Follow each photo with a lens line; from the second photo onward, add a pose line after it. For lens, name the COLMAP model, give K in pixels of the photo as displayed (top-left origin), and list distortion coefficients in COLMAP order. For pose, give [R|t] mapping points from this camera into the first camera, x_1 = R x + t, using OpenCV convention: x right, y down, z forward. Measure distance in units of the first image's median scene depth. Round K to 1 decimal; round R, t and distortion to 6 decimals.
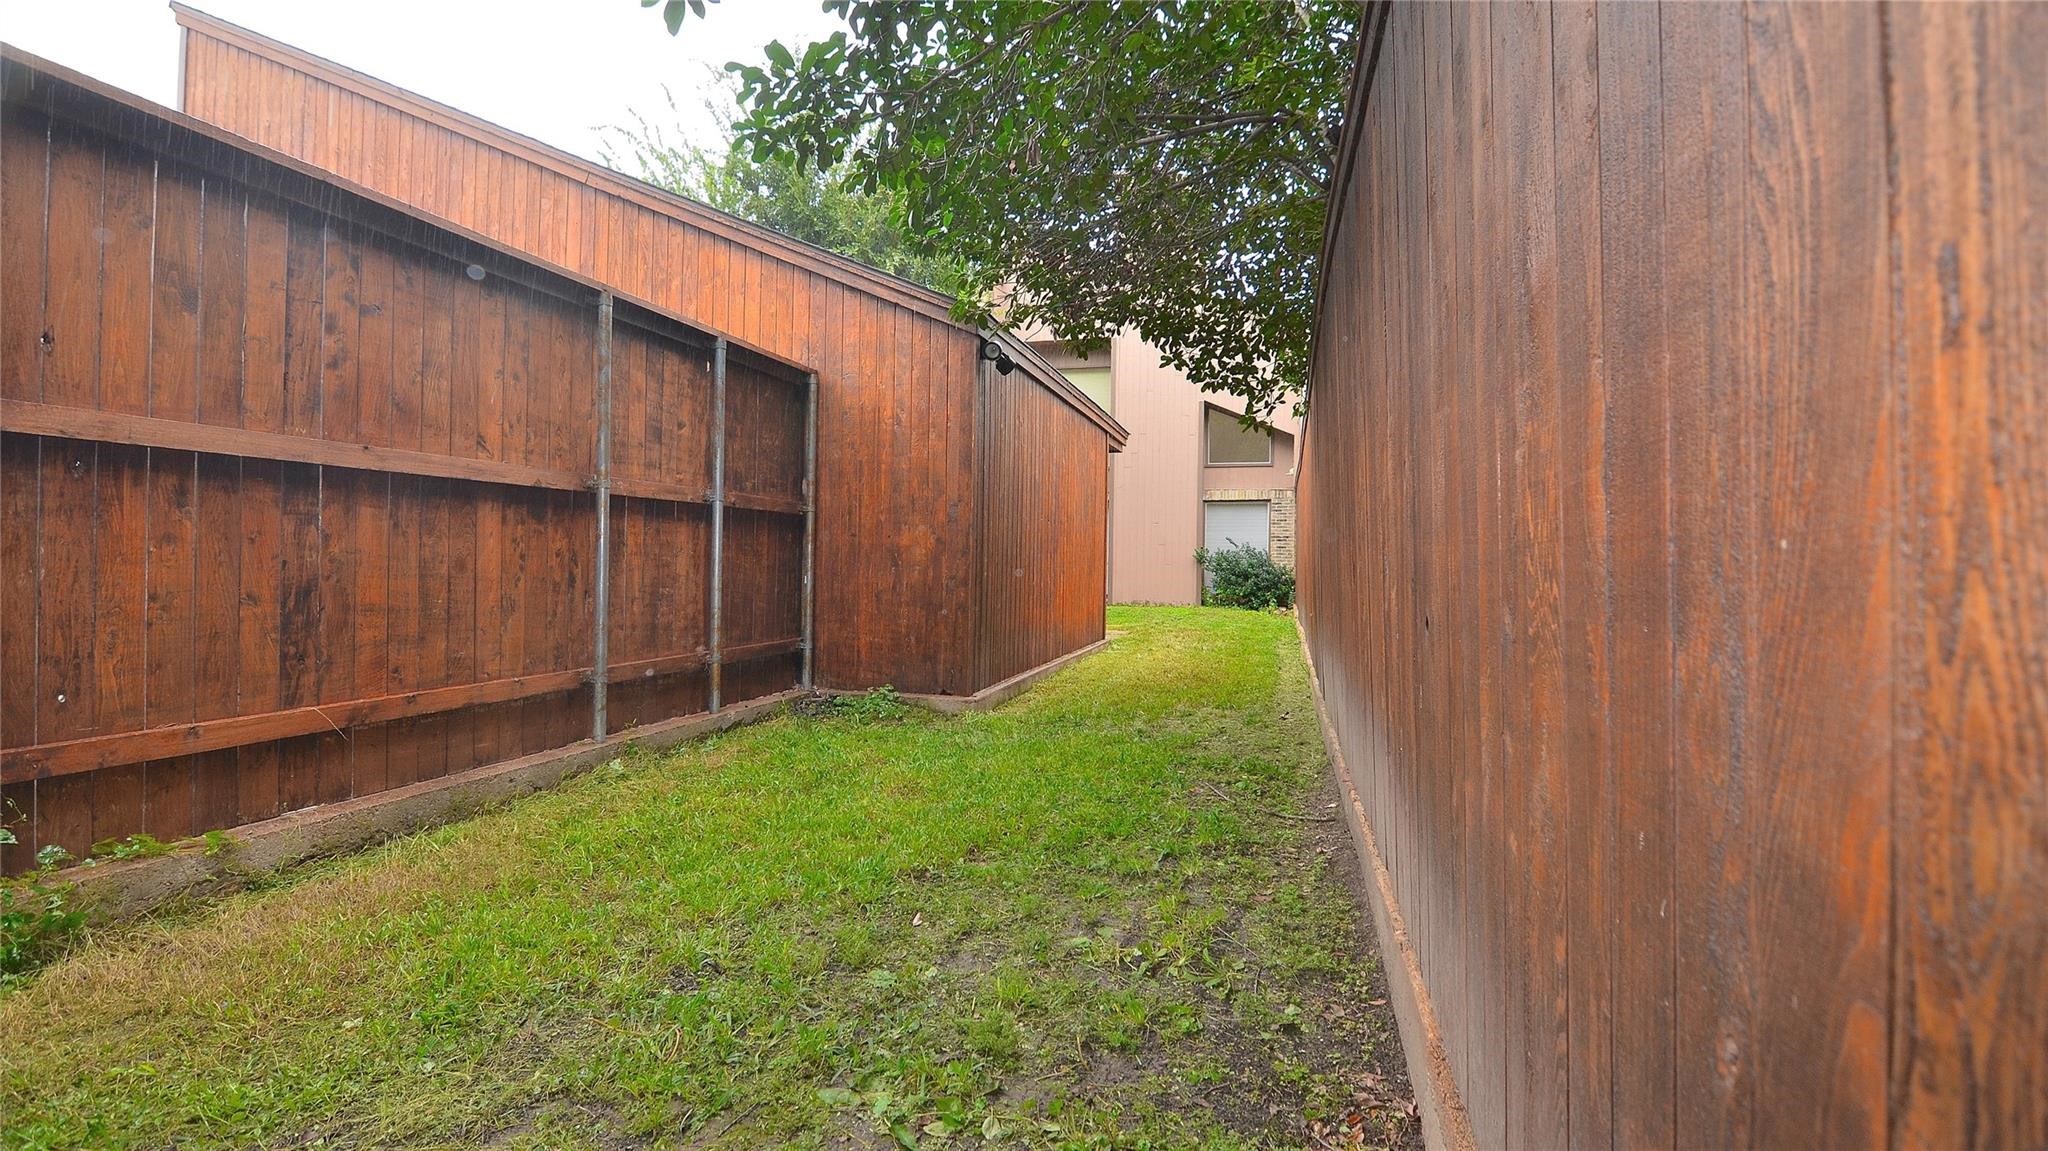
lens RADIAL K [[967.1, 0, 1024.0], [0, 967.1, 575.5], [0, 0, 1]] dist [0.000427, -0.000038]
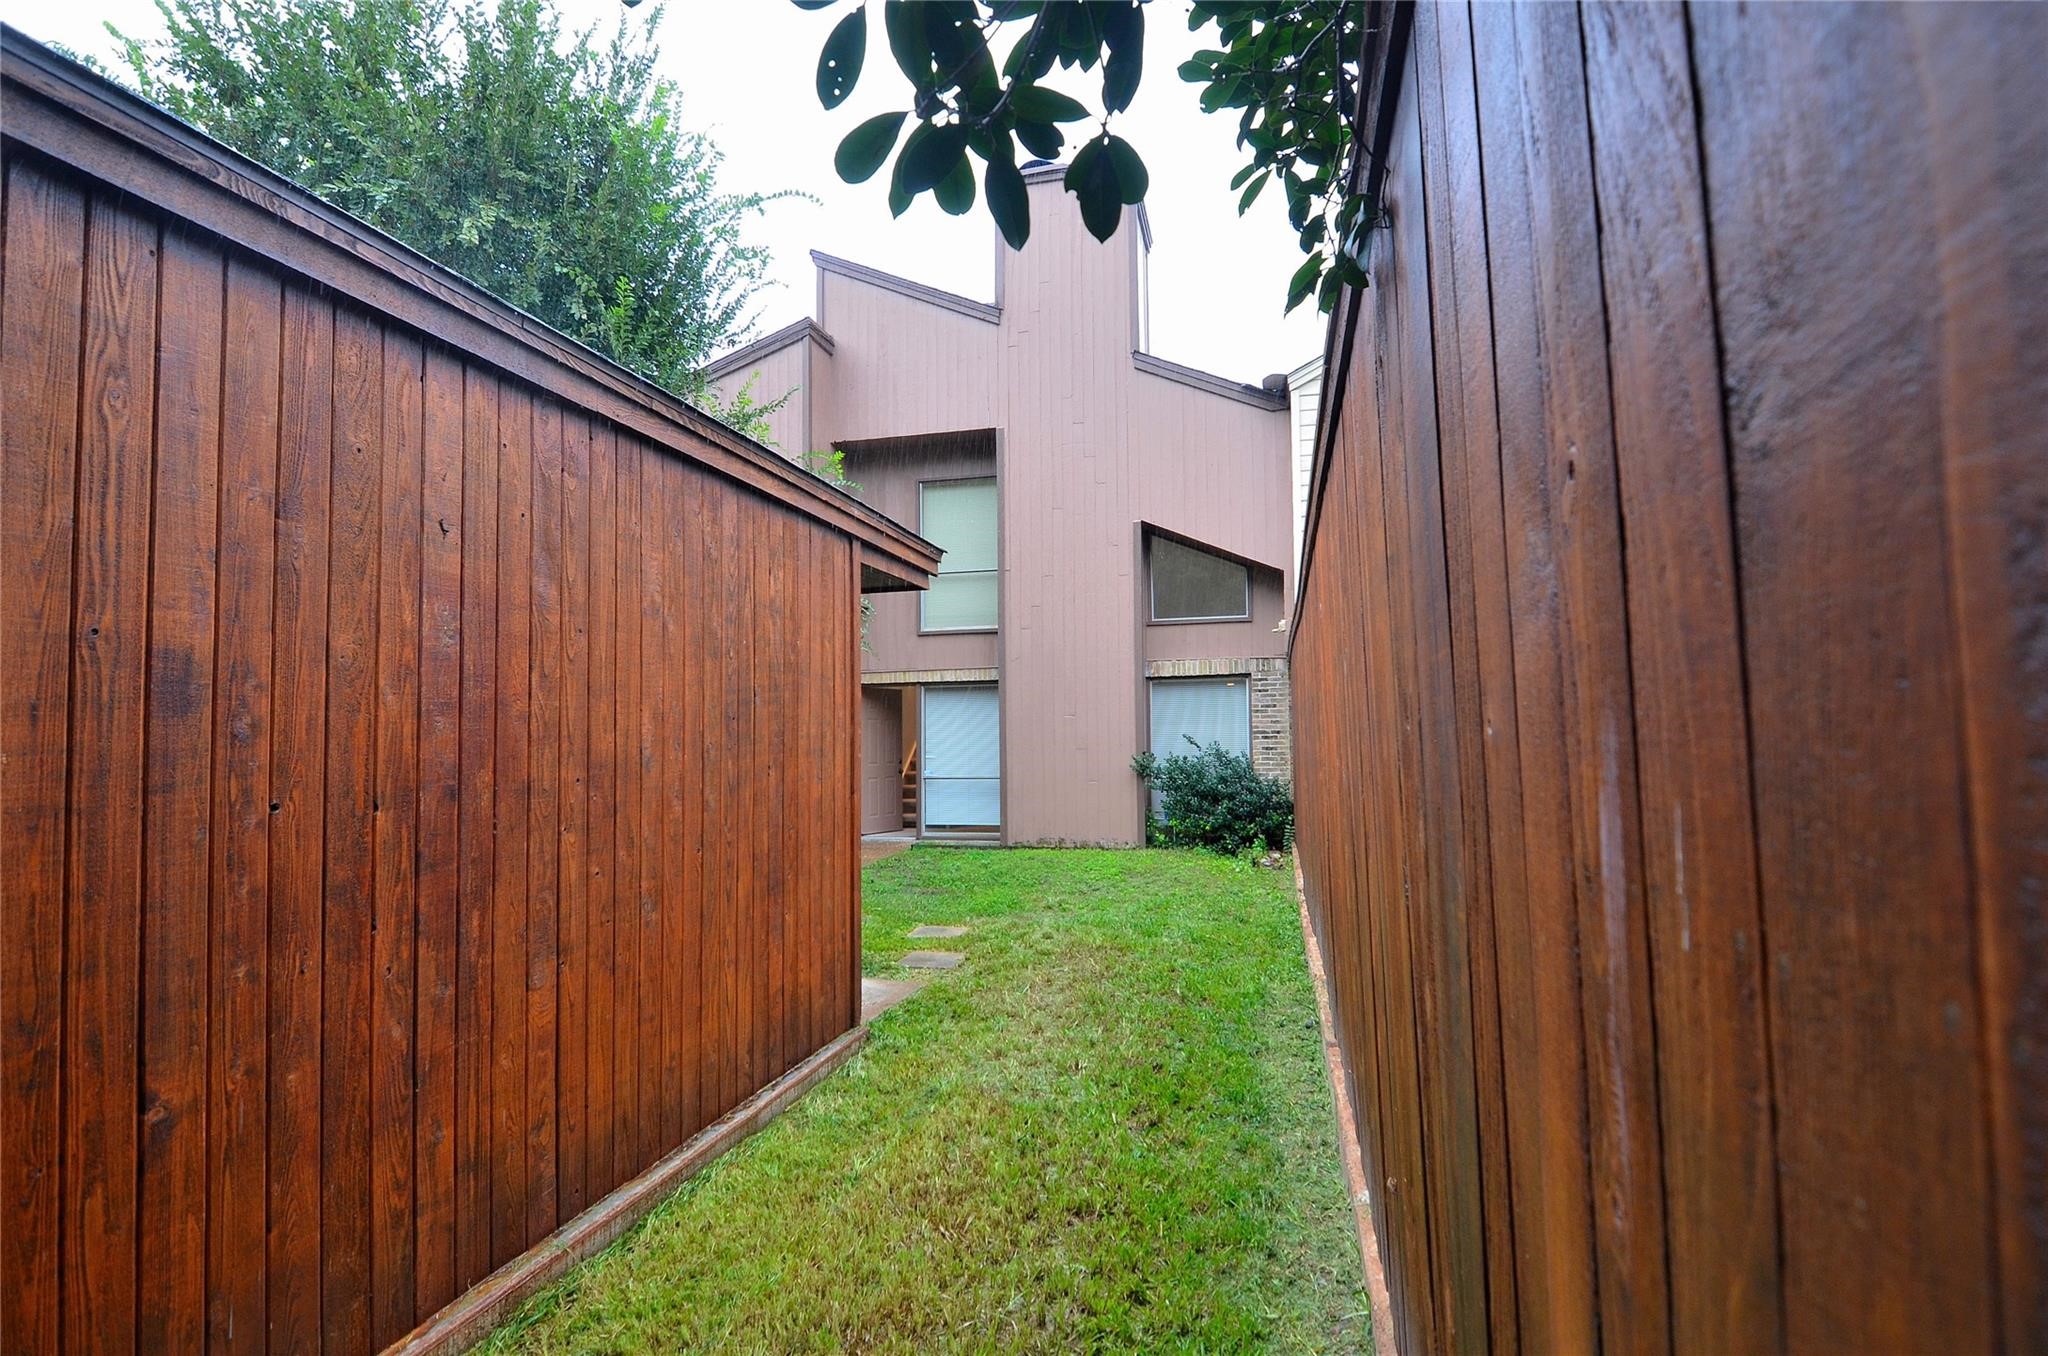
lens RADIAL K [[1012.1, 0, 1020.1], [0, 1012.1, 707.6], [0, 0, 1]] dist [0.001658, -0.000009]
pose [[0.999520, -0.026880, 0.015412, 0.093969], [0.027524, 0.998687, -0.043194, -0.032133], [-0.014231, 0.043598, 0.998948, 0.341635]]
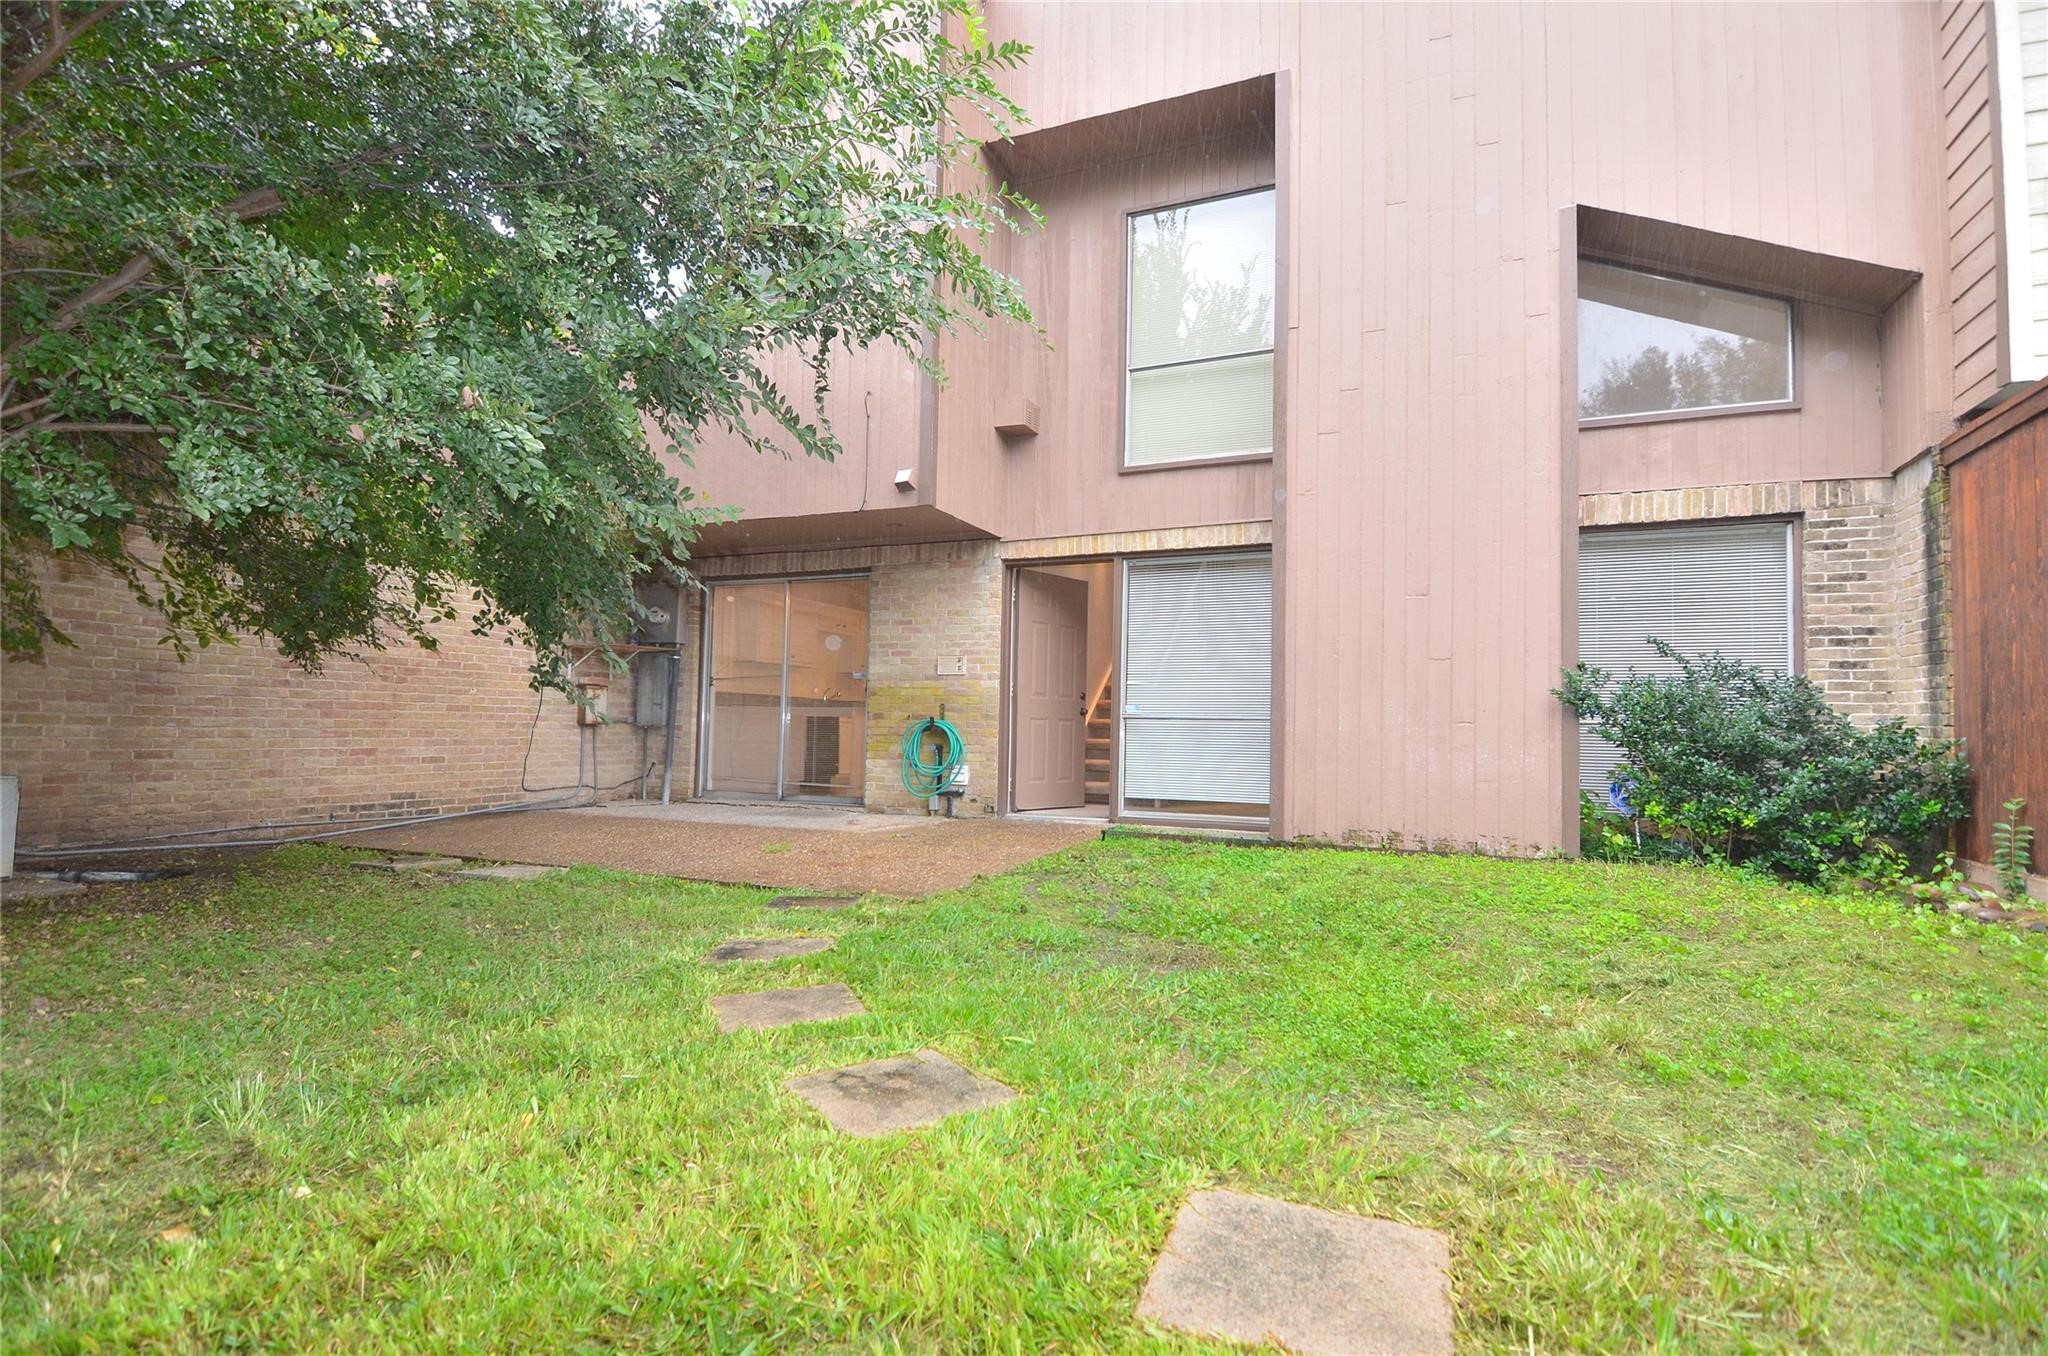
lens RADIAL K [[1012.1, 0, 1020.1], [0, 1012.1, 707.6], [0, 0, 1]] dist [0.001658, -0.000009]
pose [[0.986880, -0.005208, -0.161372, 0.059045], [0.000394, 0.999554, -0.029851, -0.005962], [0.161455, 0.029396, 0.986442, 0.653066]]
